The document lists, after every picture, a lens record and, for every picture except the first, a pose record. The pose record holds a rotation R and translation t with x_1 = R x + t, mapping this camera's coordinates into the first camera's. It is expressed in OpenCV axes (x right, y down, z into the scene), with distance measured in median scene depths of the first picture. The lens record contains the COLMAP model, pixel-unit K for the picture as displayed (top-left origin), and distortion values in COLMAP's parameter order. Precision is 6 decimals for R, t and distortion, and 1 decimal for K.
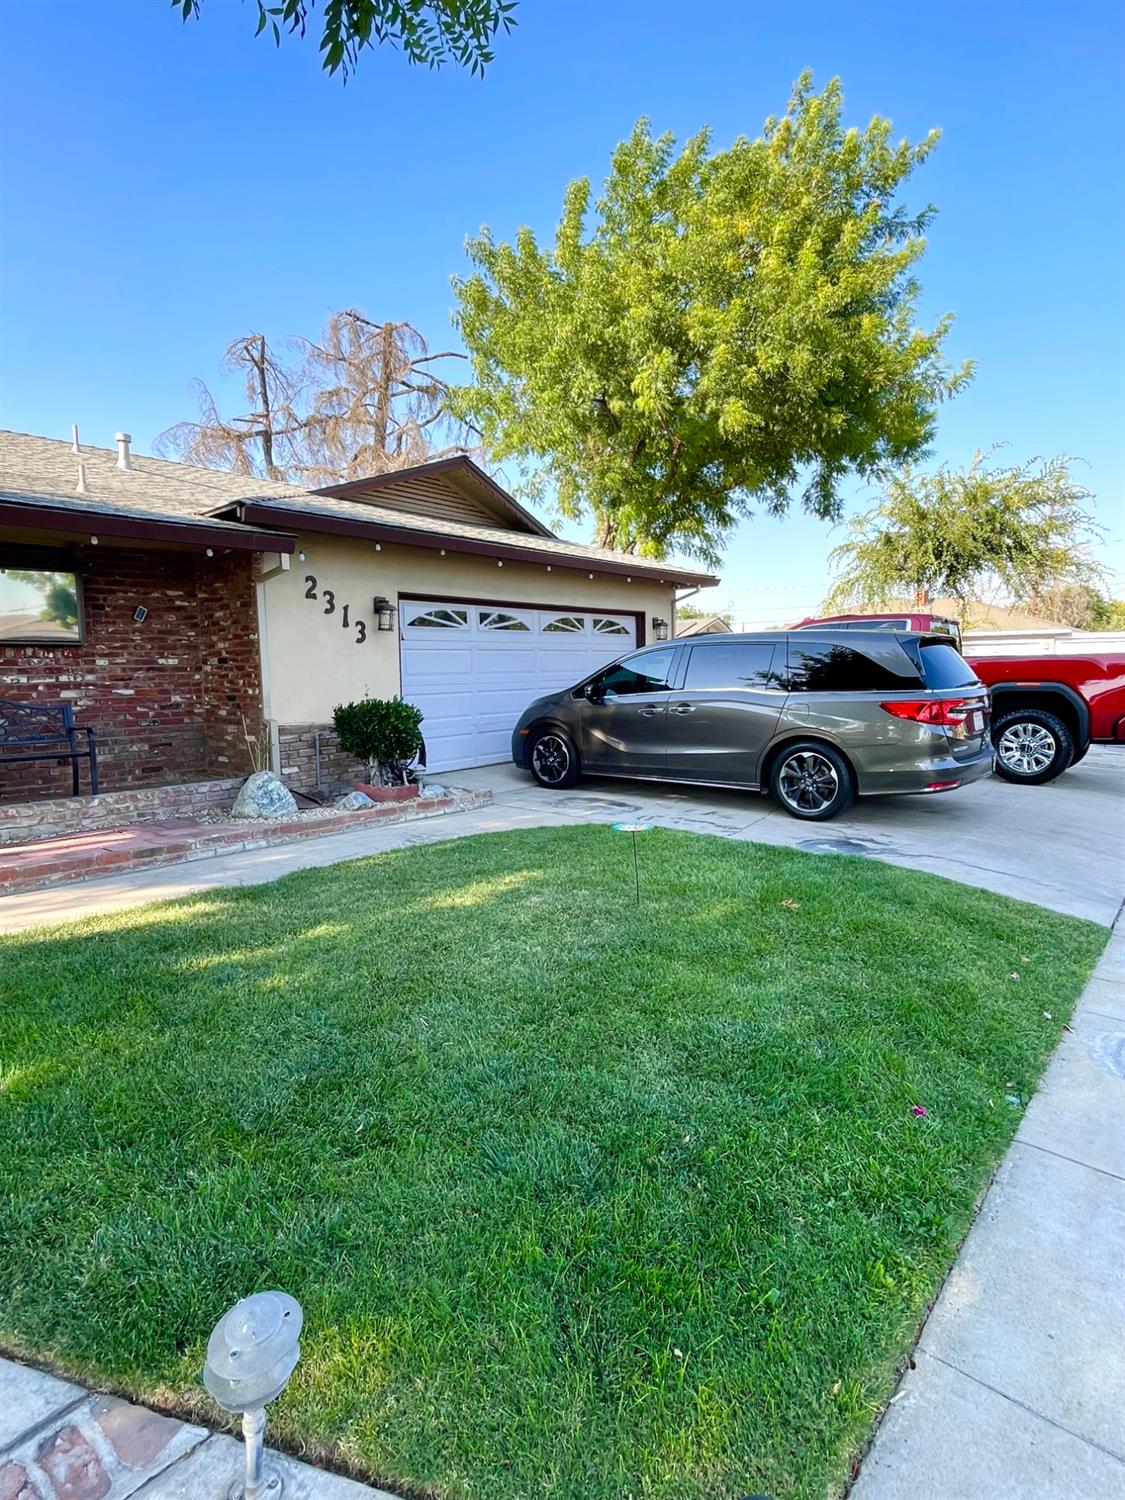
lens RADIAL K [[751.7, 0, 533.2], [0, 751.7, 744.4], [0, 0, 1]] dist [-0.018277, 0.010420]
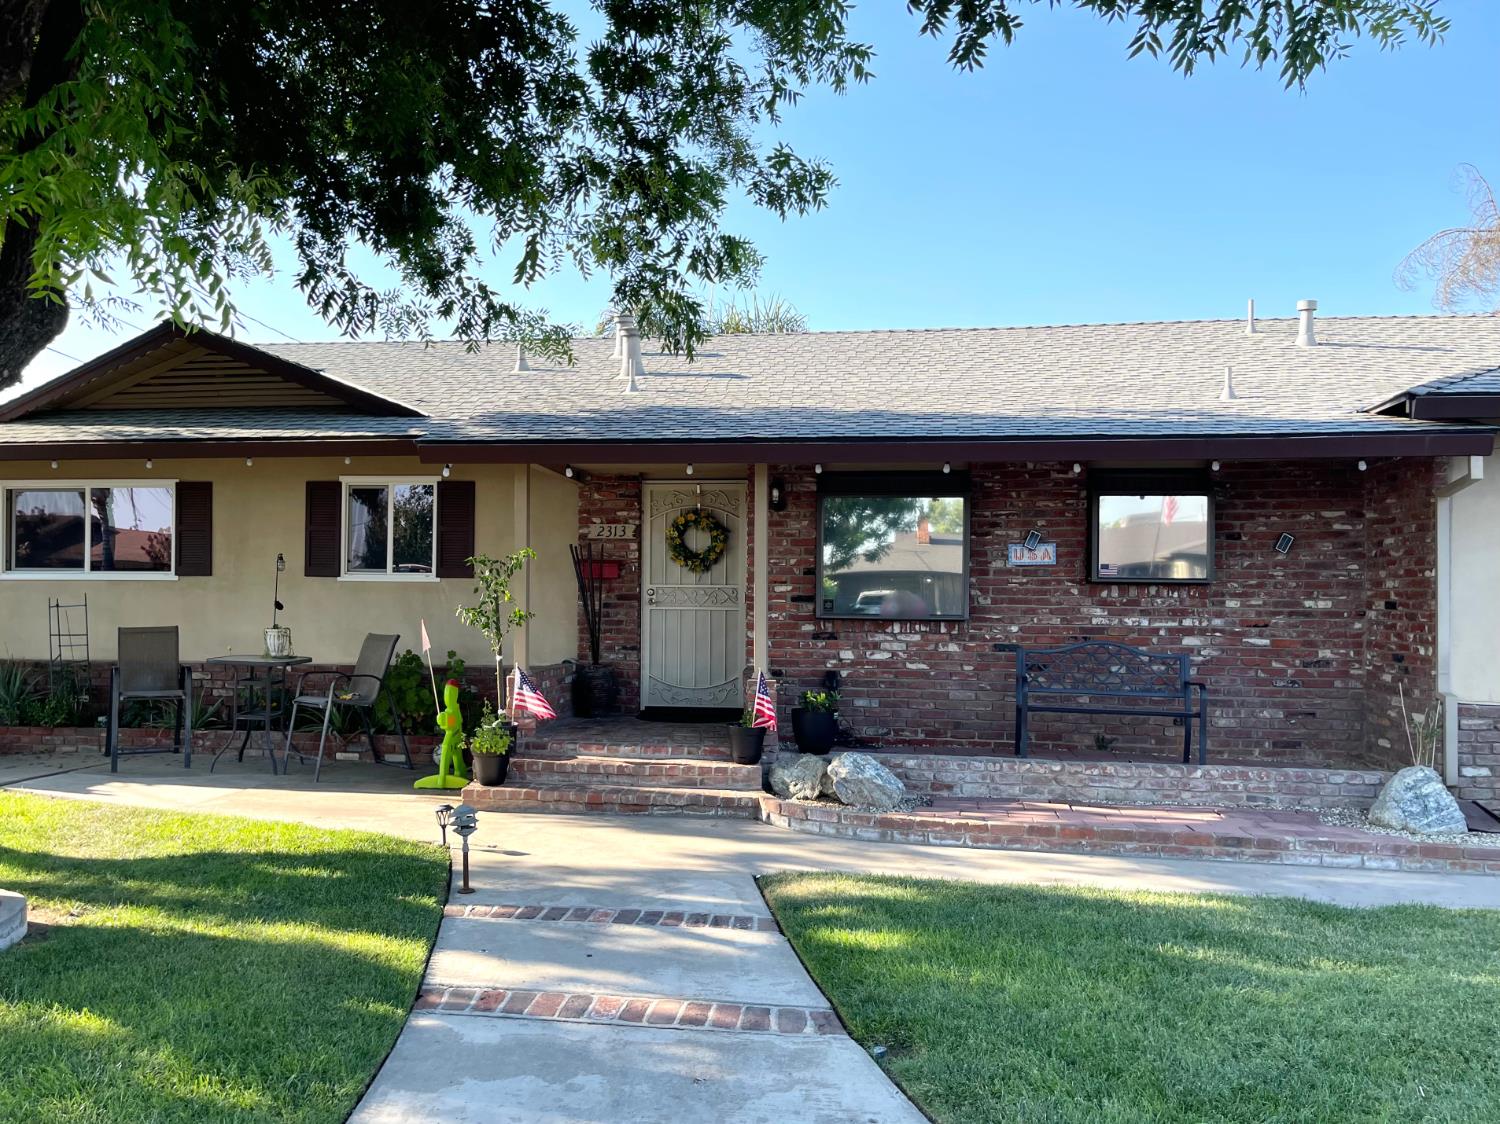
lens RADIAL K [[1205.0, 0, 750.0], [0, 1205.0, 562.0], [0, 0, 1]] dist [0.022004, 0.007638]
pose [[0.551049, -0.002047, -0.834470, 0.228538], [-0.099779, 0.992661, -0.068324, -0.012704], [0.828486, 0.120912, 0.546801, -0.156442]]
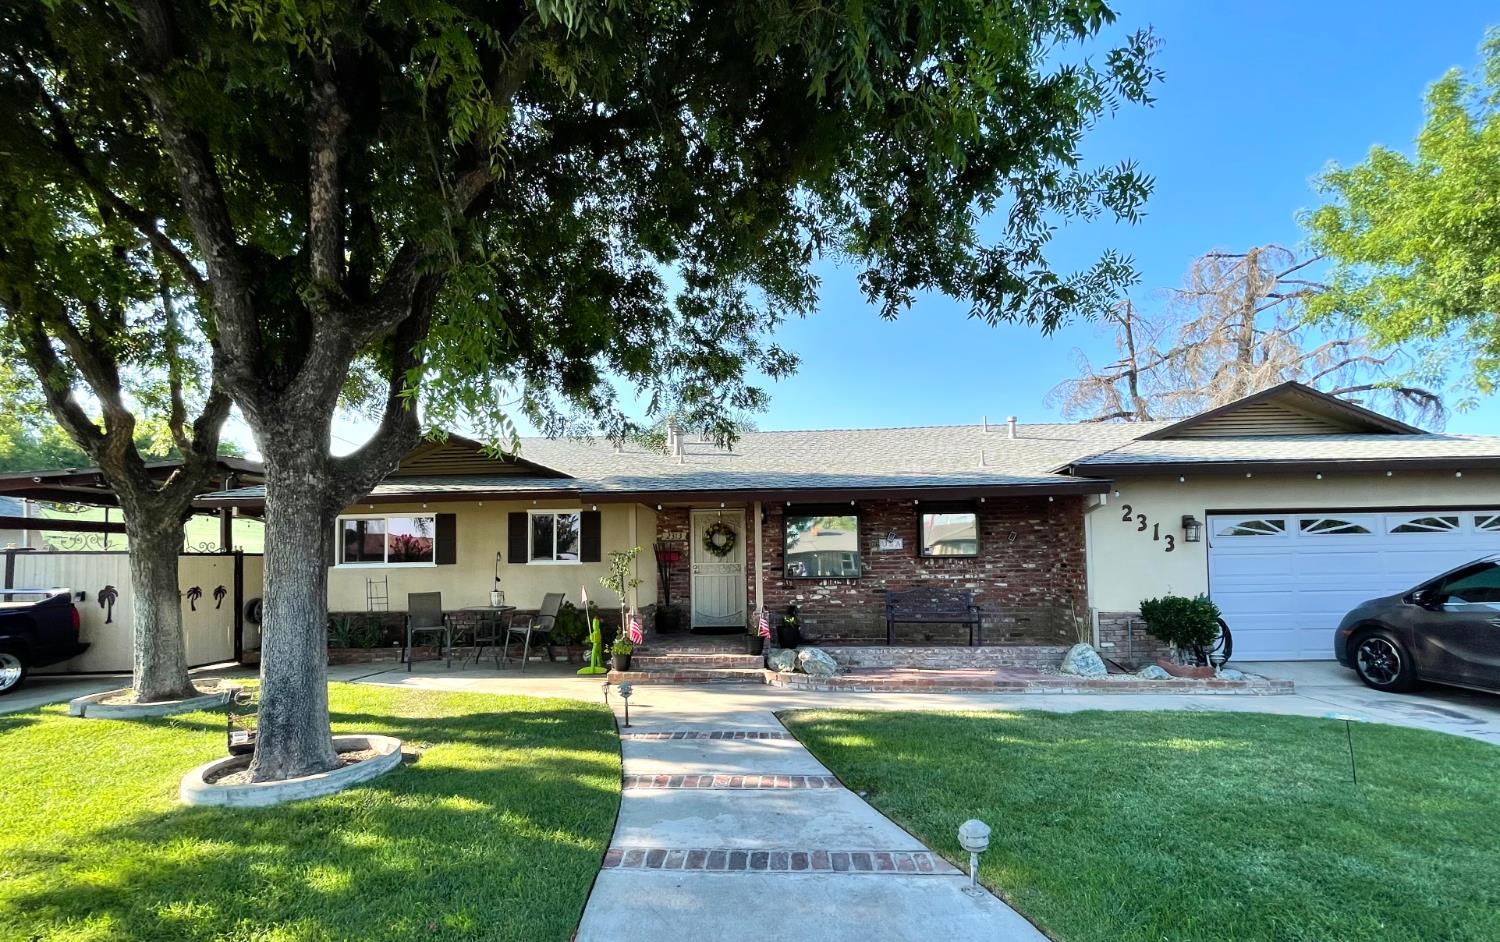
lens RADIAL K [[639.8, 0, 772.1], [0, 639.8, 523.5], [0, 0, 1]] dist [-0.002111, -0.000371]
pose [[0.630338, -0.040466, -0.775266, 0.219152], [-0.071518, 0.991367, -0.109894, -0.014067], [0.773020, 0.124716, 0.622002, -0.259439]]
